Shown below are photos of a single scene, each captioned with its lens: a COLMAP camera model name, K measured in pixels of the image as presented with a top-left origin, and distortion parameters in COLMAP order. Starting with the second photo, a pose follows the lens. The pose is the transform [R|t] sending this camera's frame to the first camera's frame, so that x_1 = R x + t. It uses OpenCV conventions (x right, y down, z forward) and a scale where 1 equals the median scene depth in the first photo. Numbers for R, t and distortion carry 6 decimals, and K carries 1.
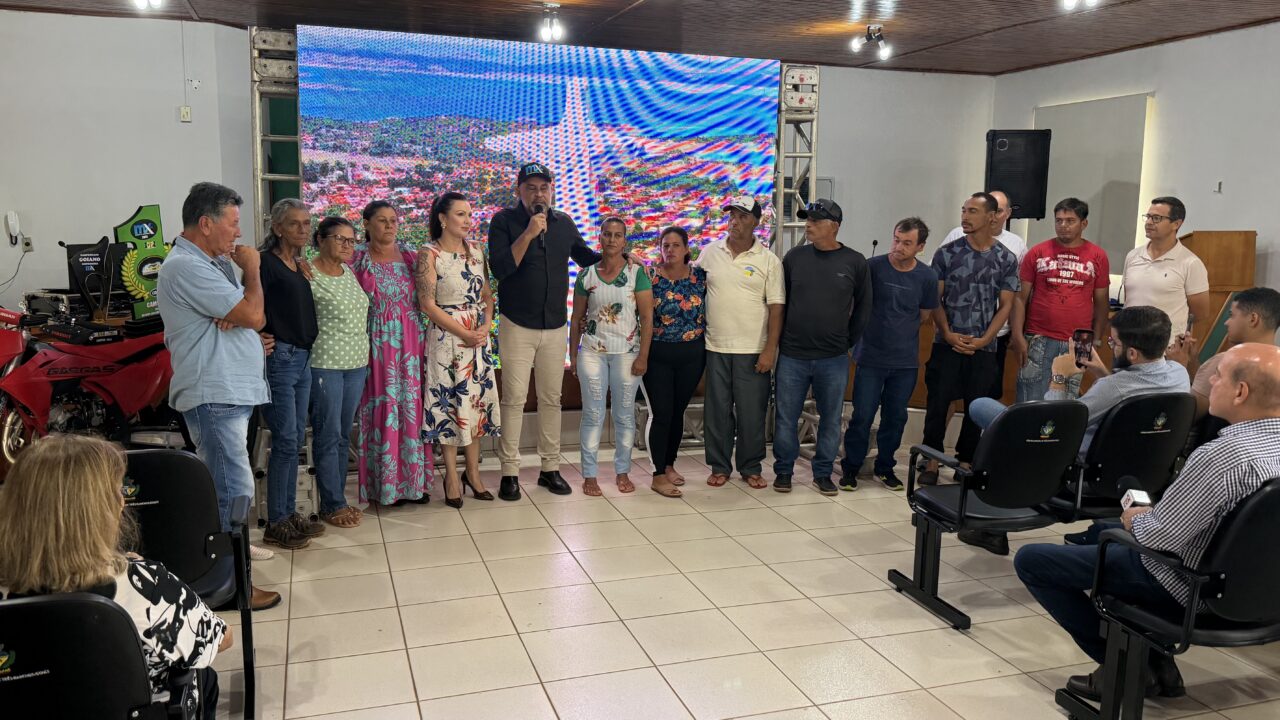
lens RADIAL K [[947.5, 0, 640.0], [0, 947.5, 360.0], [0, 0, 1]] dist [0.085672, -0.133806]
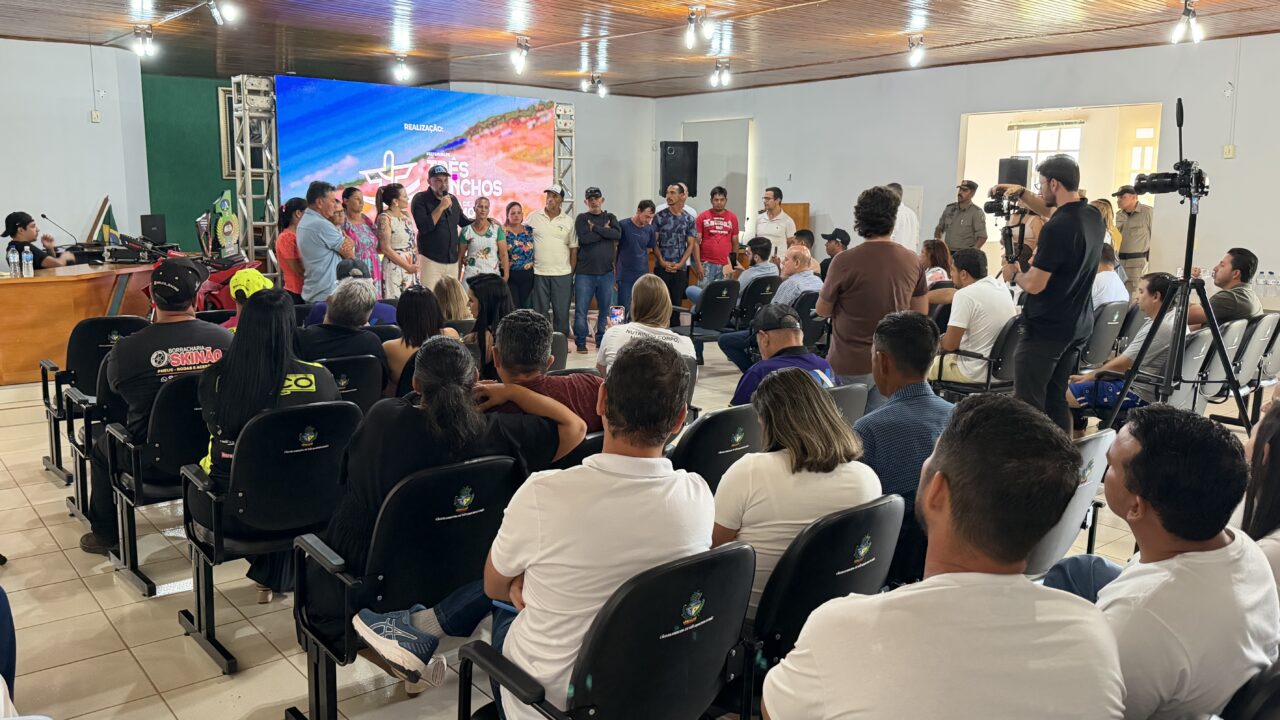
lens RADIAL K [[947.5, 0, 640.0], [0, 947.5, 360.0], [0, 0, 1]] dist [0.085672, -0.133806]
pose [[0.929548, -0.065026, 0.362922, -0.392709], [0.054830, 0.997760, 0.038336, 0.089682], [-0.364602, -0.015736, 0.931030, -0.681862]]
